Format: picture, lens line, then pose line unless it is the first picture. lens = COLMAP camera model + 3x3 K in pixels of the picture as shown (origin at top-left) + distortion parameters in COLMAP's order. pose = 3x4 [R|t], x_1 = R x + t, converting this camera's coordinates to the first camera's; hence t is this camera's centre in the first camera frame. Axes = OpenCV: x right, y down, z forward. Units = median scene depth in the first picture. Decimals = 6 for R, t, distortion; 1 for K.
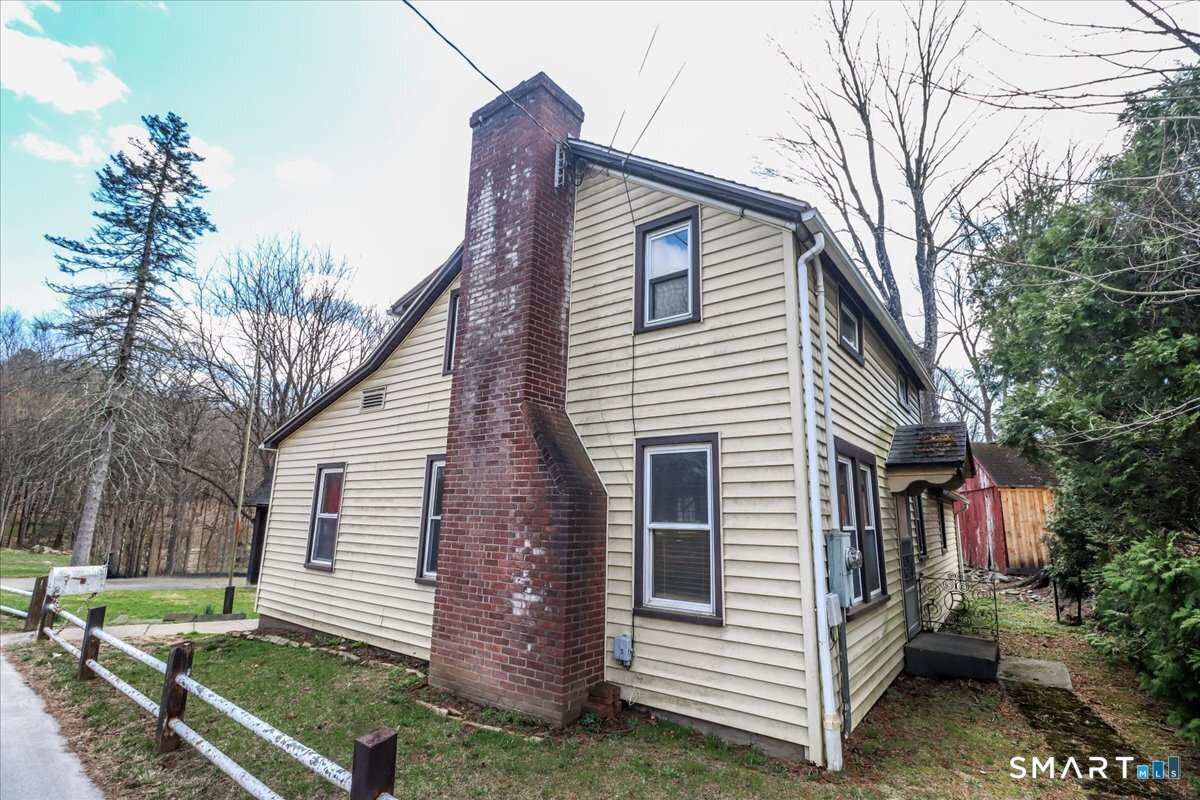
lens RADIAL K [[560.3, 0, 602.8], [0, 560.3, 400.5], [0, 0, 1]] dist [-0.008089, -0.001945]
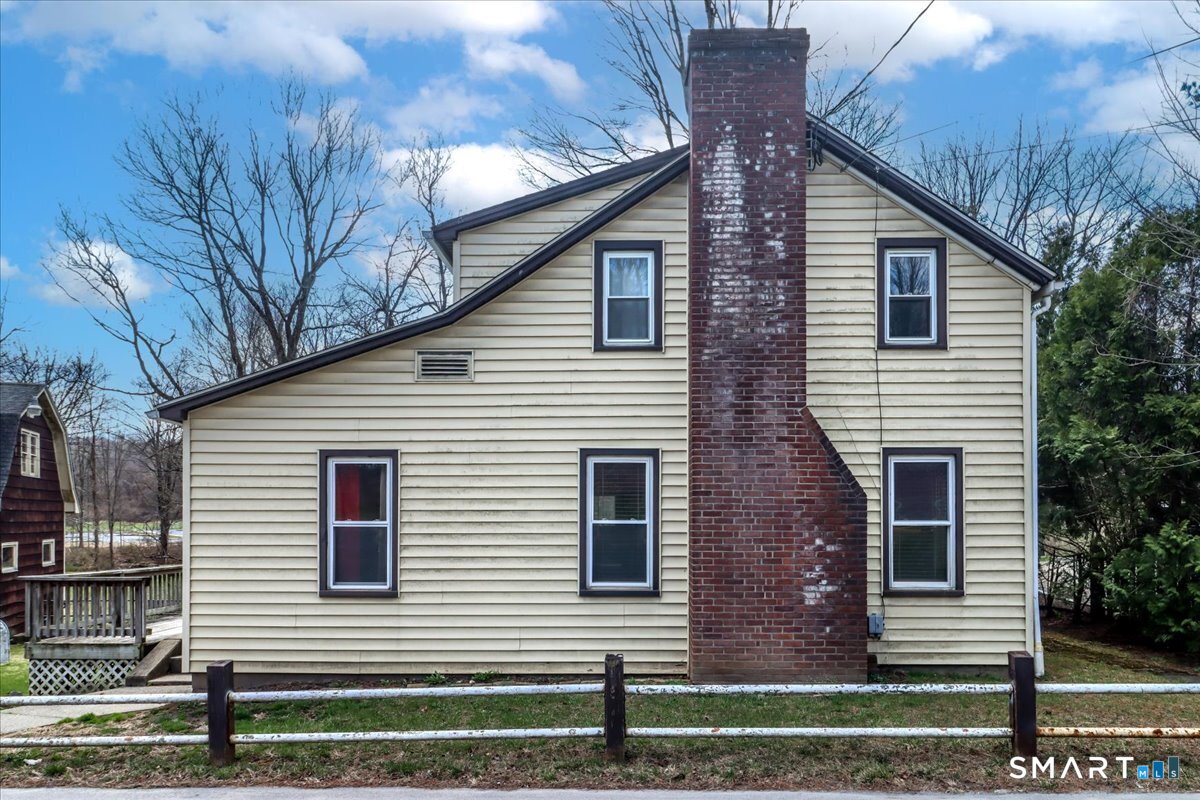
lens RADIAL K [[854.7, 0, 639.7], [0, 854.7, 529.2], [0, 0, 1]] dist [0.002251, 0.000222]
pose [[0.812278, -0.023314, 0.582805, -1.261614], [-0.101707, 0.978231, 0.180885, -0.030430], [-0.574335, -0.206205, 0.792224, -0.102222]]
